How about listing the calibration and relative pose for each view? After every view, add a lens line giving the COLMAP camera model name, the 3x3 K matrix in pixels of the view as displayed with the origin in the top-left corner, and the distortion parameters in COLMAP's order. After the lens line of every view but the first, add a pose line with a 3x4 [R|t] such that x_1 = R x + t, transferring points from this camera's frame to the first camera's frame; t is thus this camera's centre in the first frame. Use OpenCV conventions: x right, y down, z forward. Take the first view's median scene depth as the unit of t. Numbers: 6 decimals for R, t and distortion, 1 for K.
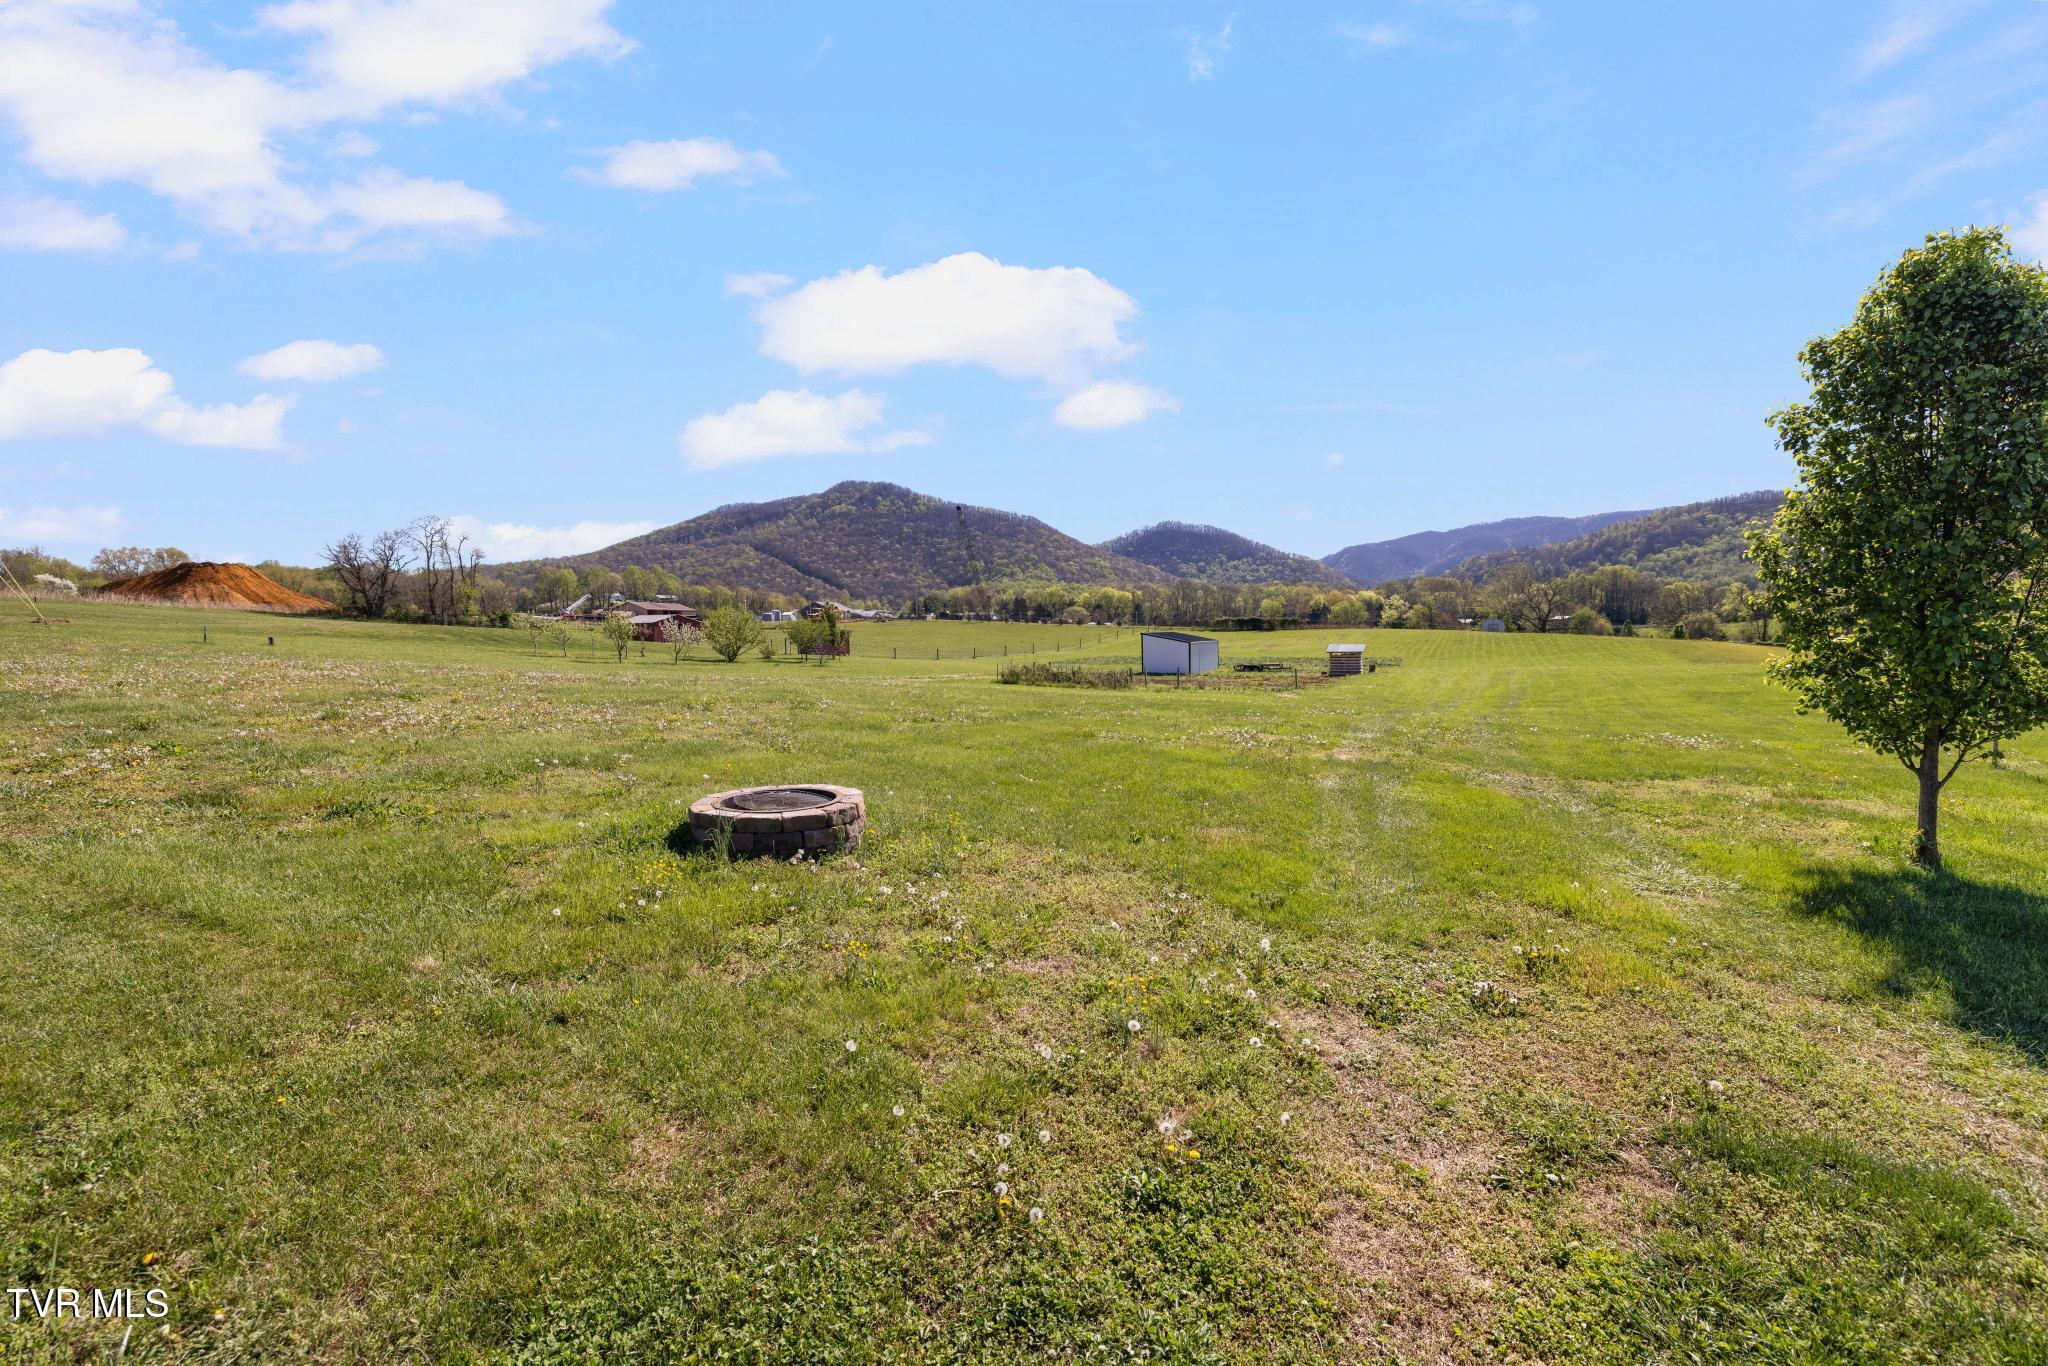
lens RADIAL K [[874.3, 0, 1028.8], [0, 874.3, 670.9], [0, 0, 1]] dist [-0.001500, 0.001588]
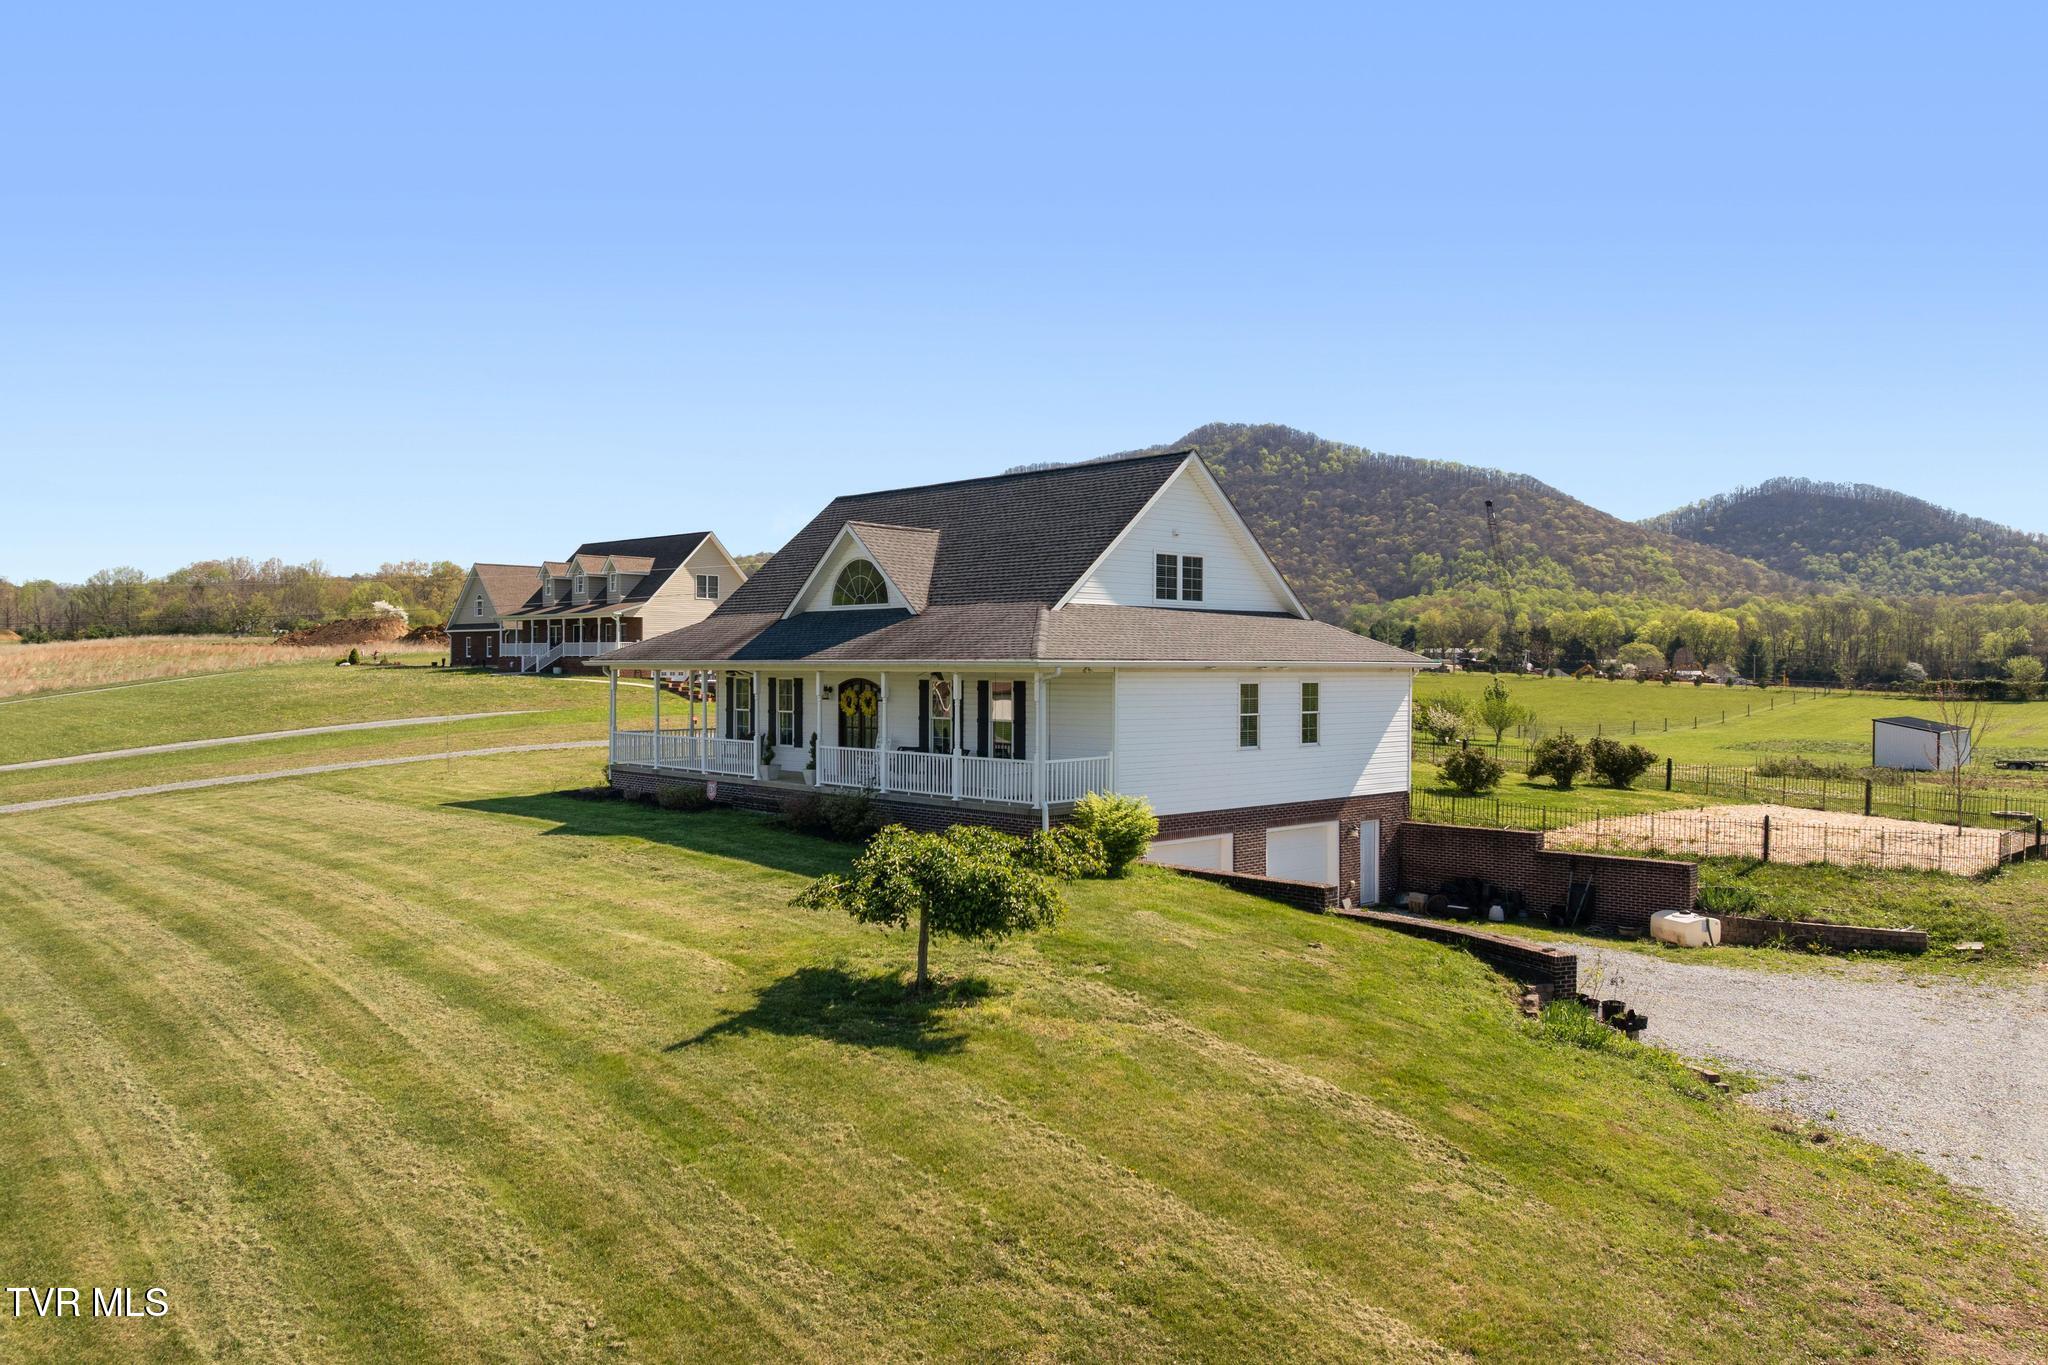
lens RADIAL K [[1487.5, 0, 998.9], [0, 1487.5, 729.9], [0, 0, 1]] dist [-0.048776, 0.010673]
pose [[0.947779, 0.027660, -0.317727, -0.013675], [-0.028499, 0.999592, 0.002010, -0.000746], [0.317653, 0.007150, 0.948180, -0.037246]]
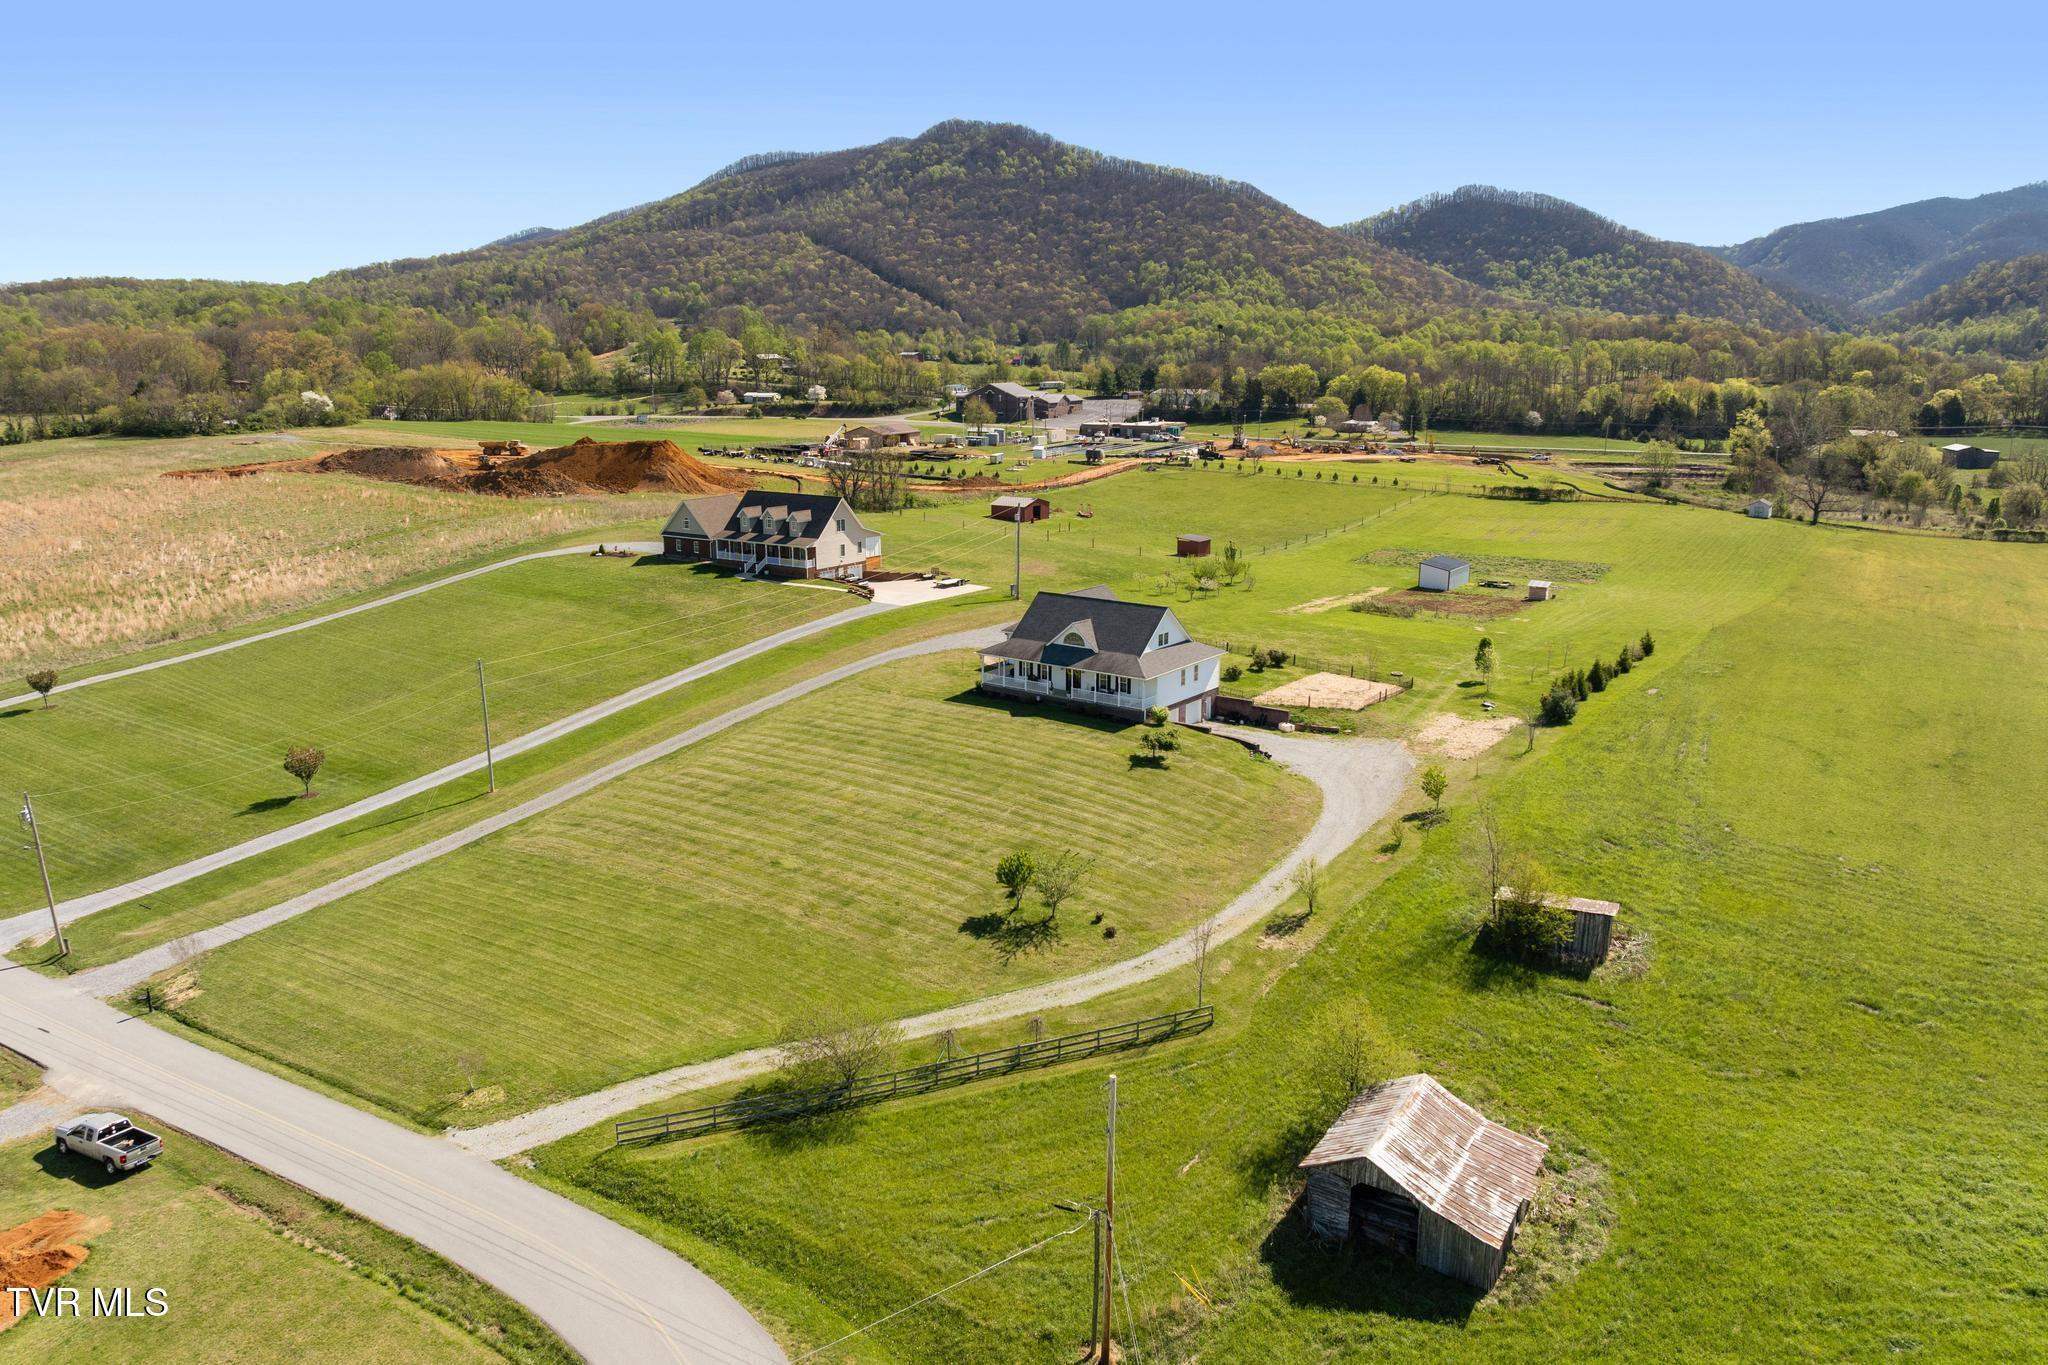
lens RADIAL K [[1487.5, 0, 1015.3], [0, 1487.5, 725.7], [0, 0, 1]] dist [-0.048776, 0.010673]
pose [[0.991718, 0.045485, -0.120111, -0.016870], [-0.019525, 0.977712, 0.209041, -0.019488], [0.126942, -0.204964, 0.970503, -0.114682]]
